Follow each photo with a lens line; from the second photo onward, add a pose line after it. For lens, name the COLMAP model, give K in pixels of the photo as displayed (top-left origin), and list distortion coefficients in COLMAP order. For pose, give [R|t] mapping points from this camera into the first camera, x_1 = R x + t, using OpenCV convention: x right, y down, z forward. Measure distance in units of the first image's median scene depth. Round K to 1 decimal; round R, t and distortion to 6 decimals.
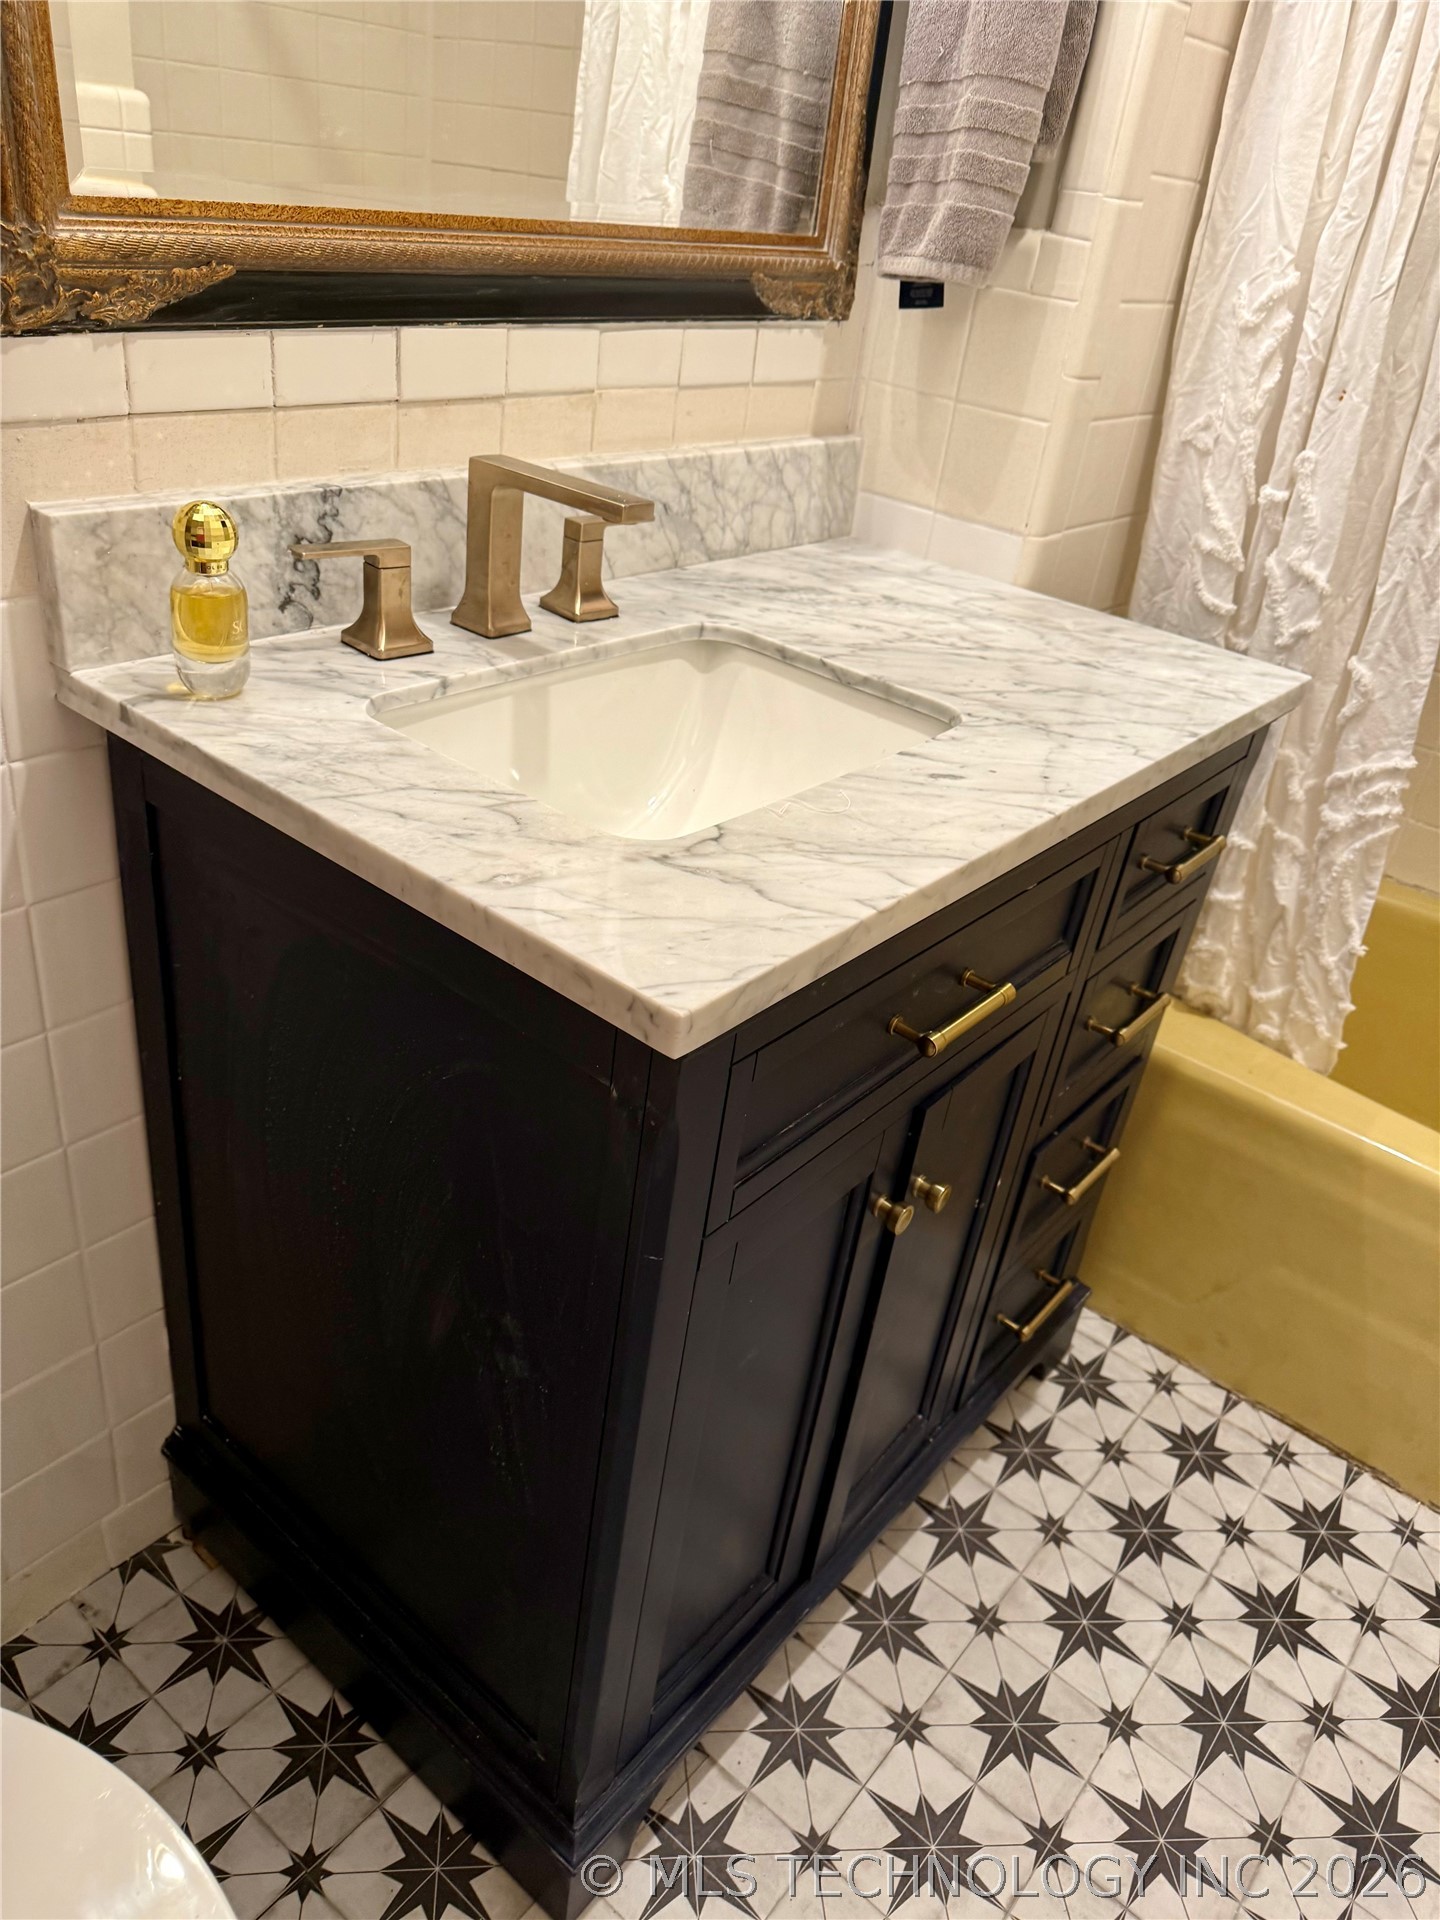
lens RADIAL K [[1346.3, 0, 712.7], [0, 1346.3, 972.6], [0, 0, 1]] dist [0.061387, -0.080811]
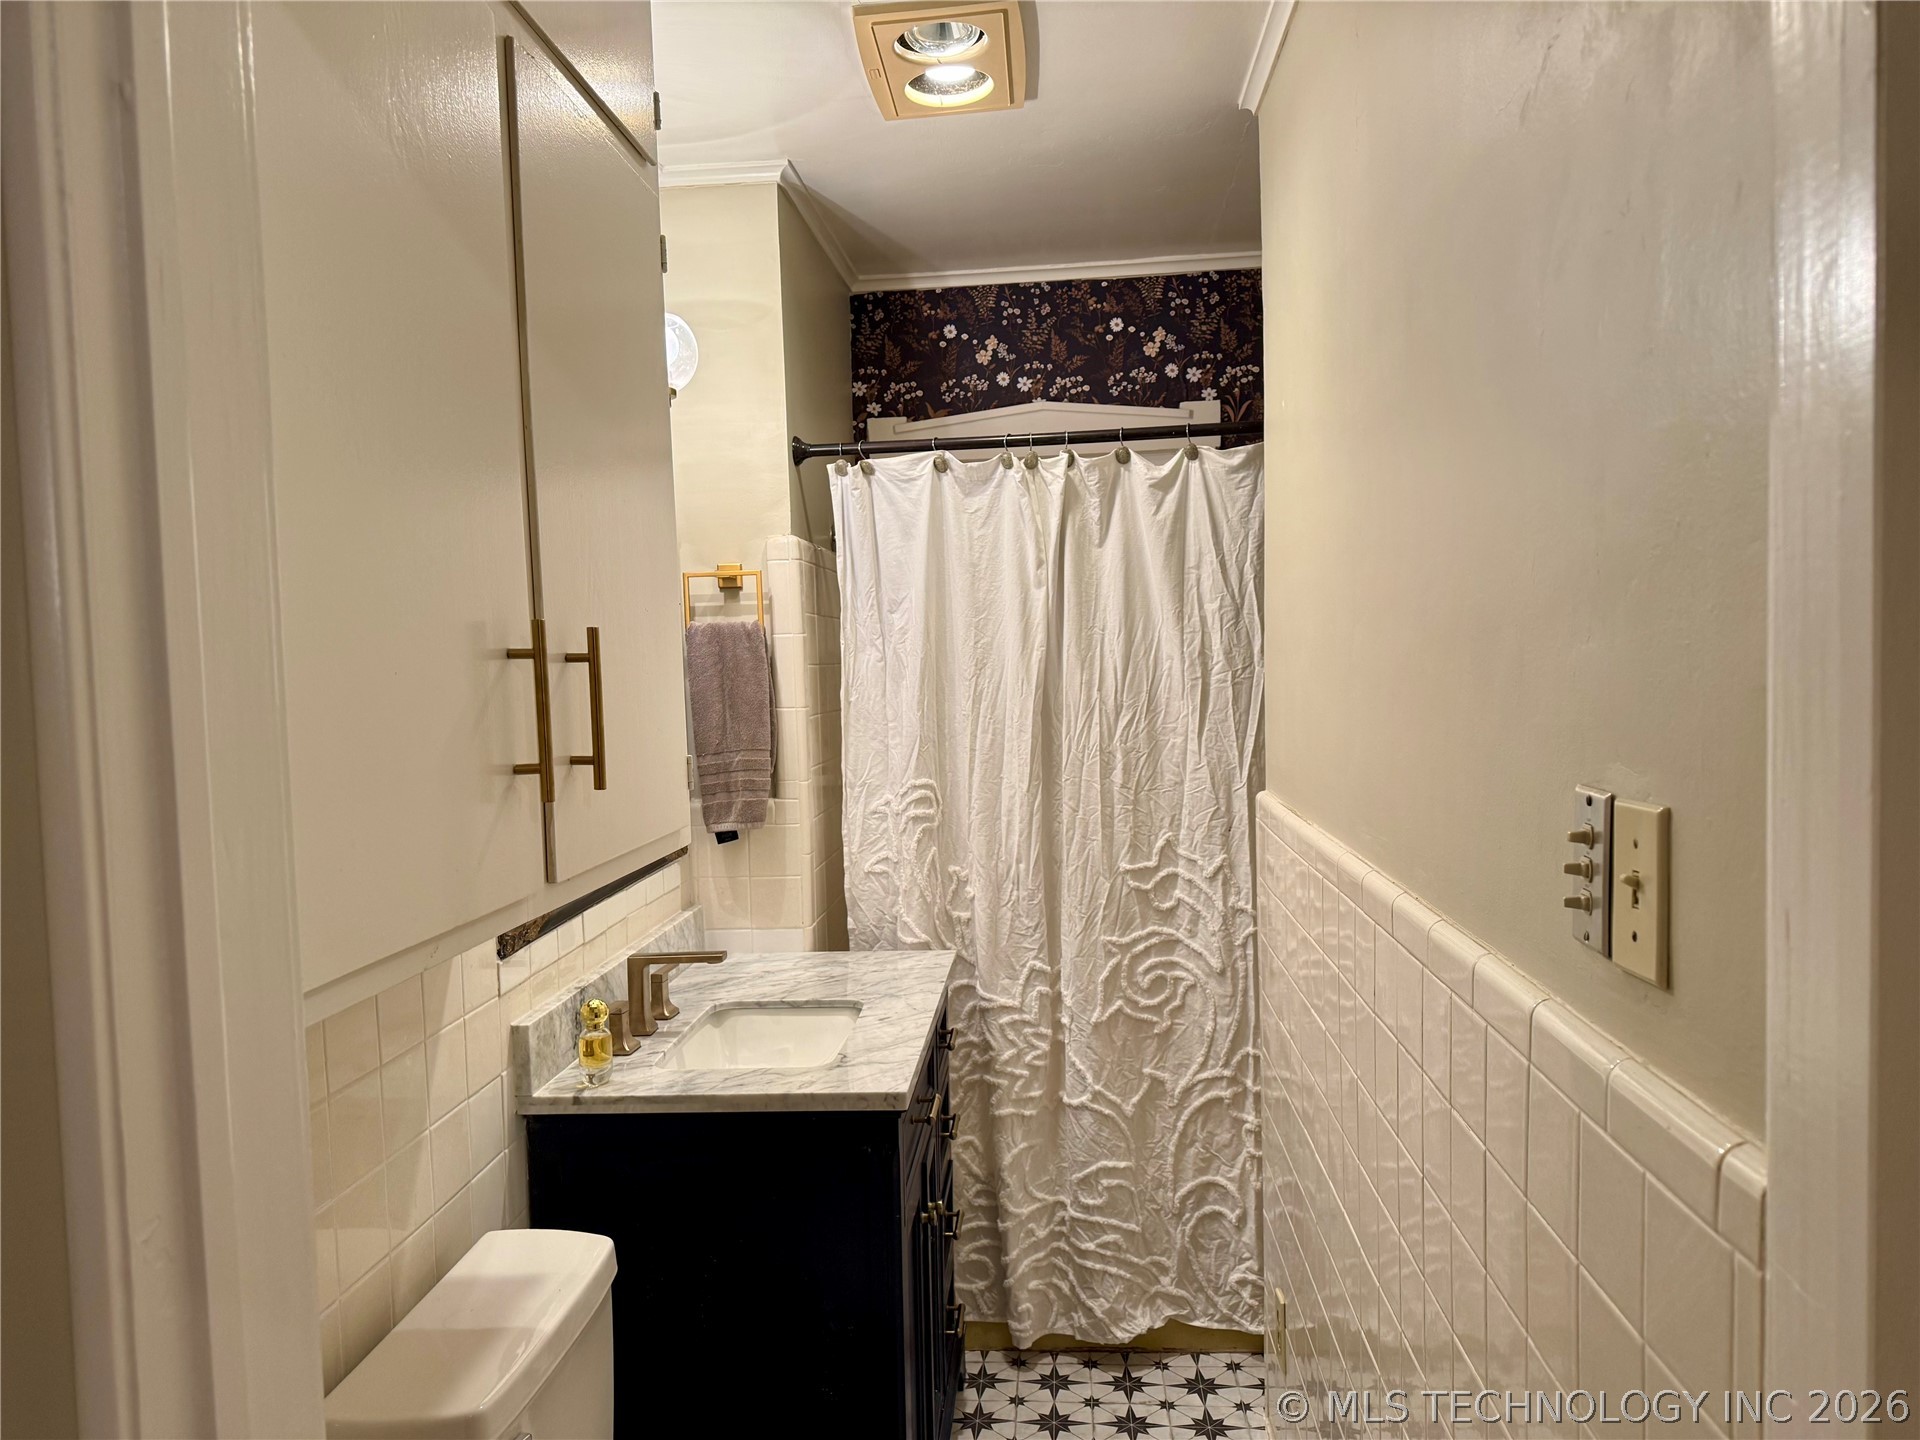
lens RADIAL K [[1346.3, 0, 974.2], [0, 1346.3, 725.8], [0, 0, 1]] dist [0.061387, -0.080811]
pose [[0.799812, -0.173707, 0.574567, -0.774619], [0.407571, 0.859885, -0.307383, 0.165159], [-0.440667, 0.480025, 0.758544, -0.906280]]
